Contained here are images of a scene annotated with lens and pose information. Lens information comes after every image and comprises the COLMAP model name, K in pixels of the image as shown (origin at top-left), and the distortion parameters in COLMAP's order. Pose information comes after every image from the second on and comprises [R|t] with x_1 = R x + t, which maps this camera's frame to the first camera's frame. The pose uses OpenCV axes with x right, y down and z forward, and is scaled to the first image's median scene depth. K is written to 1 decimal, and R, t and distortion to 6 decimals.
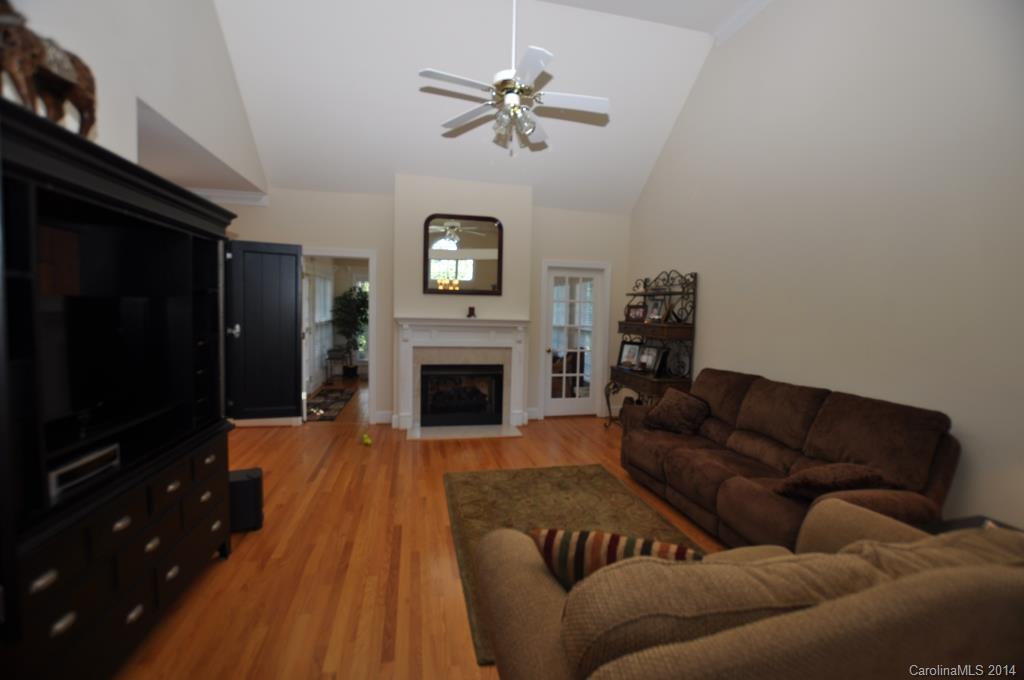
lens RADIAL K [[451.5, 0, 512.0], [0, 451.5, 340.0], [0, 0, 1]] dist [-0.022330, -0.000258]
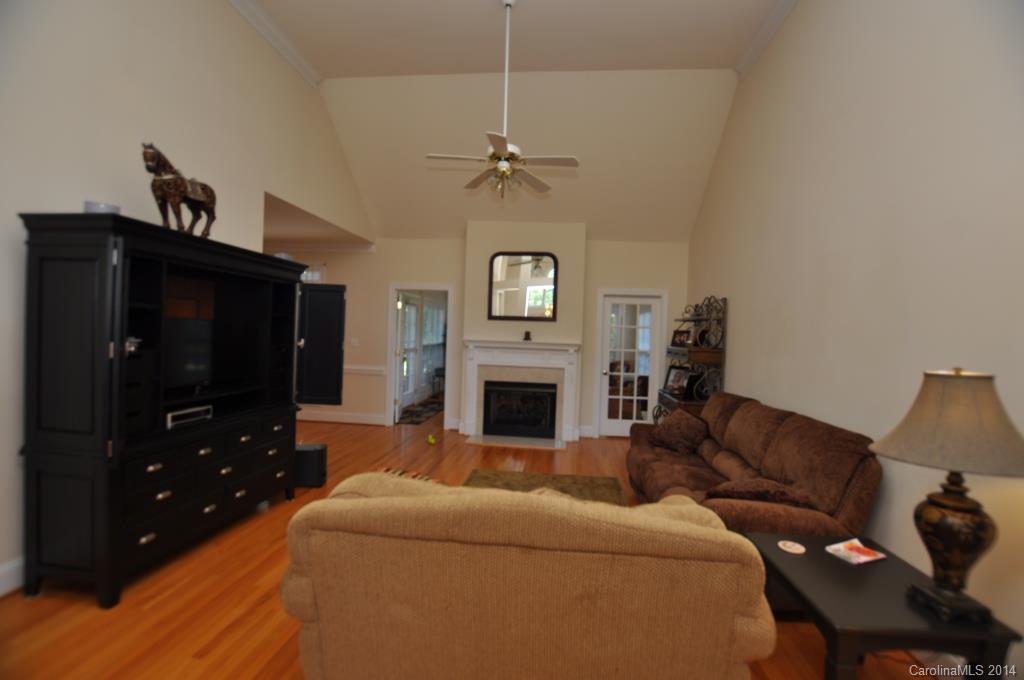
lens RADIAL K [[451.5, 0, 512.0], [0, 451.5, 340.0], [0, 0, 1]] dist [-0.022330, -0.000258]
pose [[0.947769, 0.010663, -0.318778, 0.237224], [-0.030531, 0.997885, -0.057393, 0.014729], [0.317492, 0.064128, 0.946090, -0.086492]]
